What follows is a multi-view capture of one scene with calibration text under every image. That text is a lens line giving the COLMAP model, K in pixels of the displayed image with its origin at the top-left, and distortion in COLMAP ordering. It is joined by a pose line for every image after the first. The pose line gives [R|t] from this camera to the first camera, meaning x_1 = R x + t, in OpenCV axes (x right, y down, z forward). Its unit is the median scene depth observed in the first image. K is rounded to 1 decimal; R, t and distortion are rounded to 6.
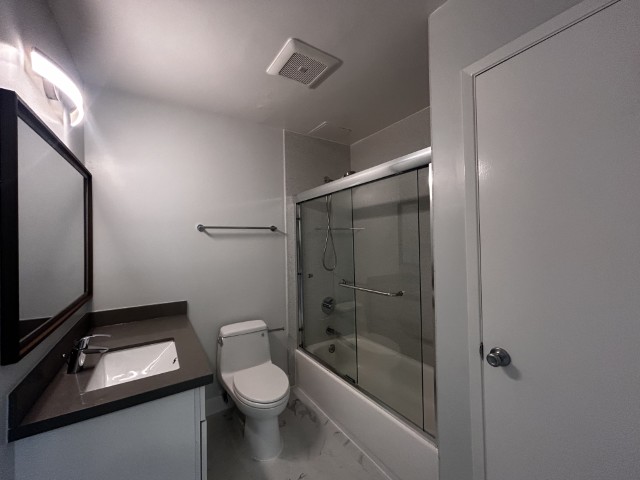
lens RADIAL K [[259.3, 0, 319.3], [0, 259.3, 238.2], [0, 0, 1]] dist [-0.000503, 0.000610]
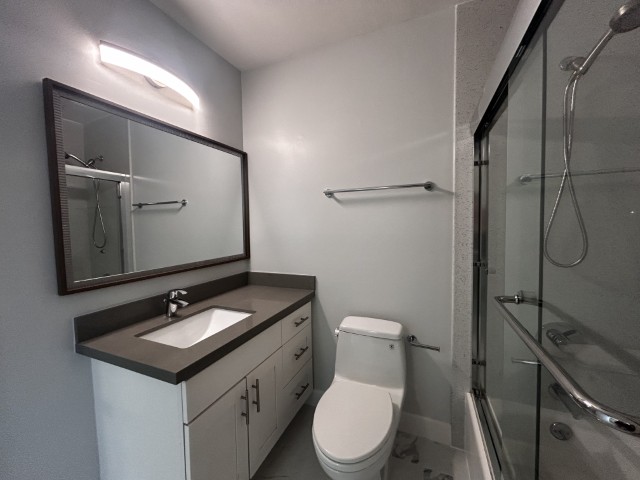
lens RADIAL K [[259.3, 0, 319.3], [0, 259.3, 238.2], [0, 0, 1]] dist [-0.000503, 0.000610]
pose [[0.558967, 0.051394, -0.827596, 0.200400], [0.015467, 0.997257, 0.072376, 0.039636], [0.829046, -0.053256, 0.556639, 0.449557]]
